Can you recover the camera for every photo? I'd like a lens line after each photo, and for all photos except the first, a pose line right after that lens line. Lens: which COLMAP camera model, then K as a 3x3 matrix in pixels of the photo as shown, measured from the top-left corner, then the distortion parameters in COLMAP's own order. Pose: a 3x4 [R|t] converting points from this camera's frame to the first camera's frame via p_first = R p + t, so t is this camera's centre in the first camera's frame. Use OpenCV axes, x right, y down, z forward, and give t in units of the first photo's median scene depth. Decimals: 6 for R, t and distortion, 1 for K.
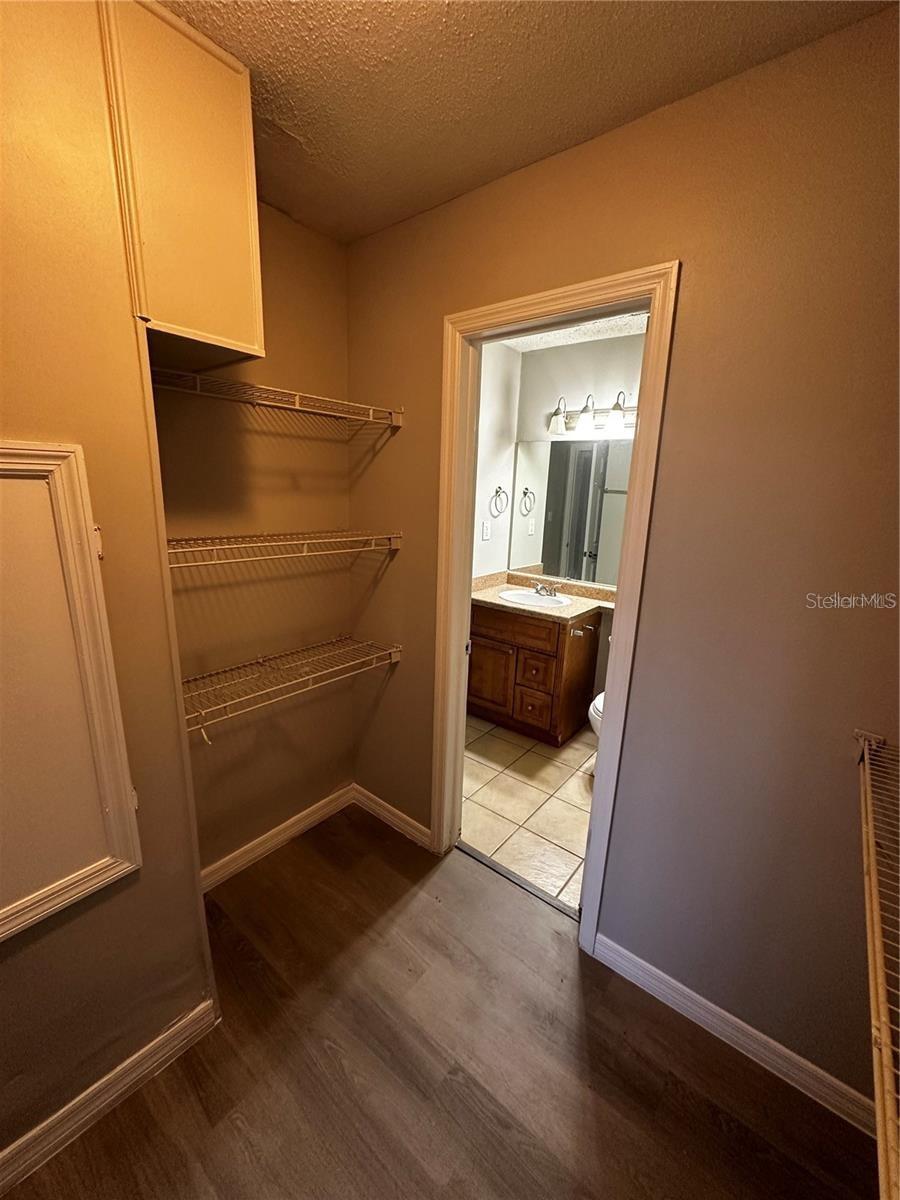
lens RADIAL K [[478.5, 0, 450.4], [0, 478.5, 600.0], [0, 0, 1]] dist [-0.001728, 0.000614]
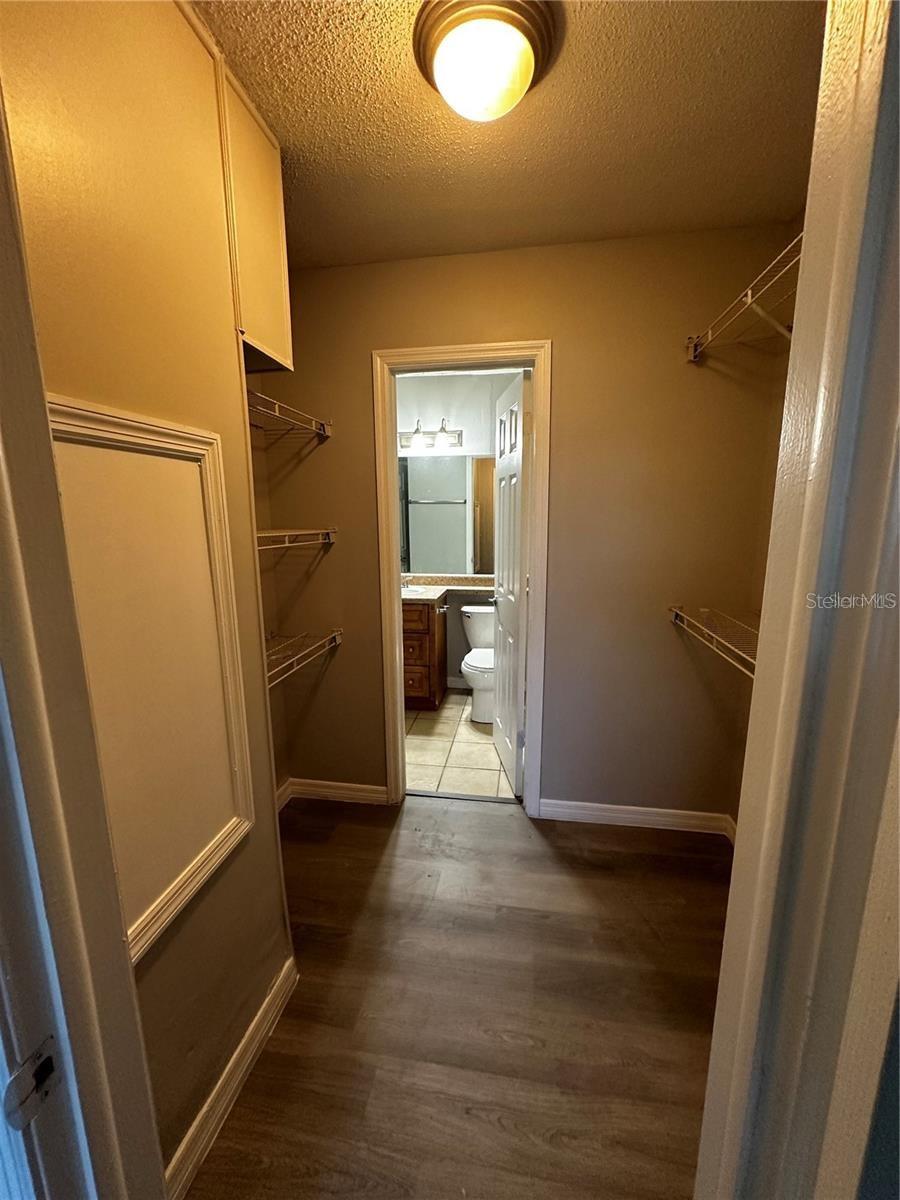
lens RADIAL K [[478.5, 0, 450.9], [0, 478.5, 600.0], [0, 0, 1]] dist [-0.001728, 0.000614]
pose [[0.864308, -0.128186, 0.486354, -0.454152], [0.151787, 0.988370, -0.009242, 0.084423], [-0.479513, 0.081810, 0.873713, -0.123560]]
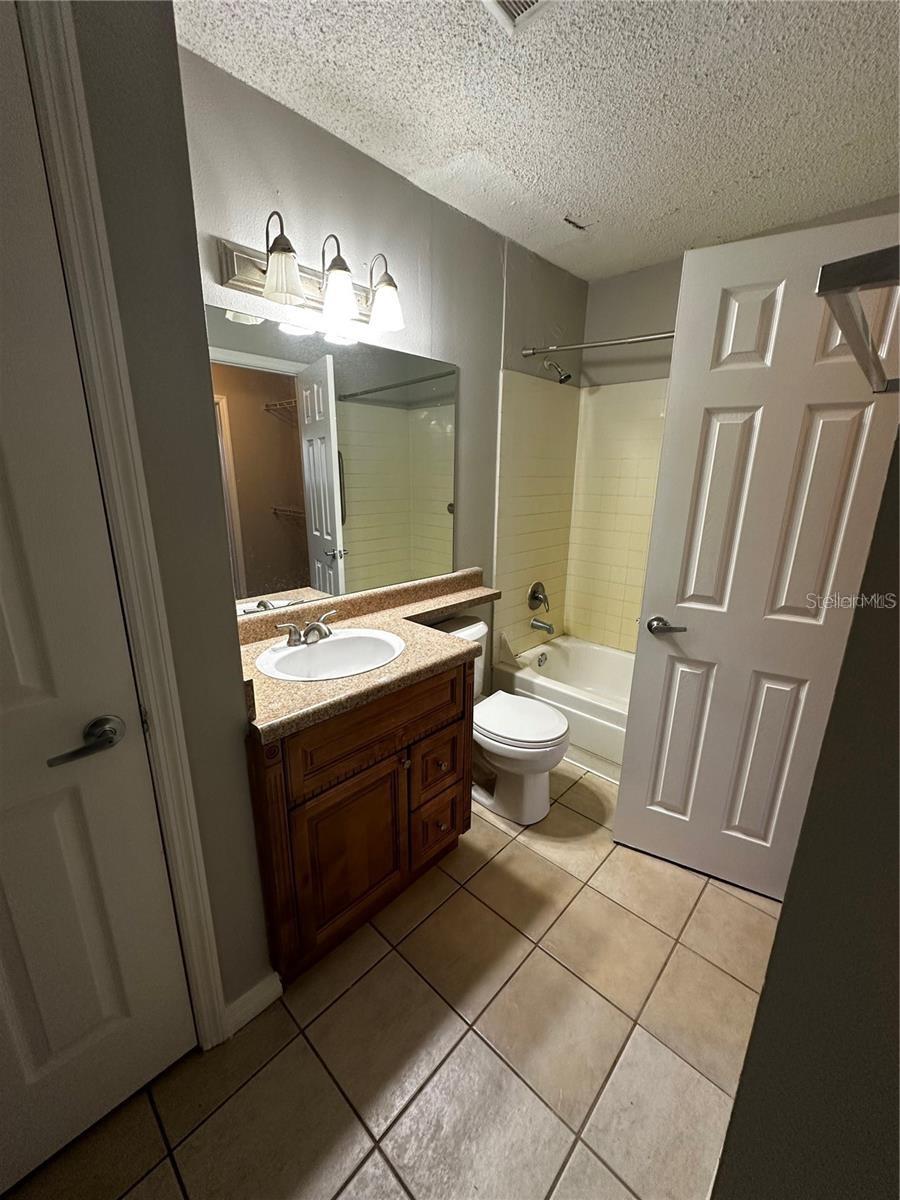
lens RADIAL K [[478.5, 0, 449.5], [0, 478.5, 599.7], [0, 0, 1]] dist [-0.001728, 0.000614]
pose [[0.085383, -0.297352, 0.950942, -0.446606], [0.222932, 0.935931, 0.272641, -0.271223], [-0.971087, 0.188717, 0.146202, 1.352139]]
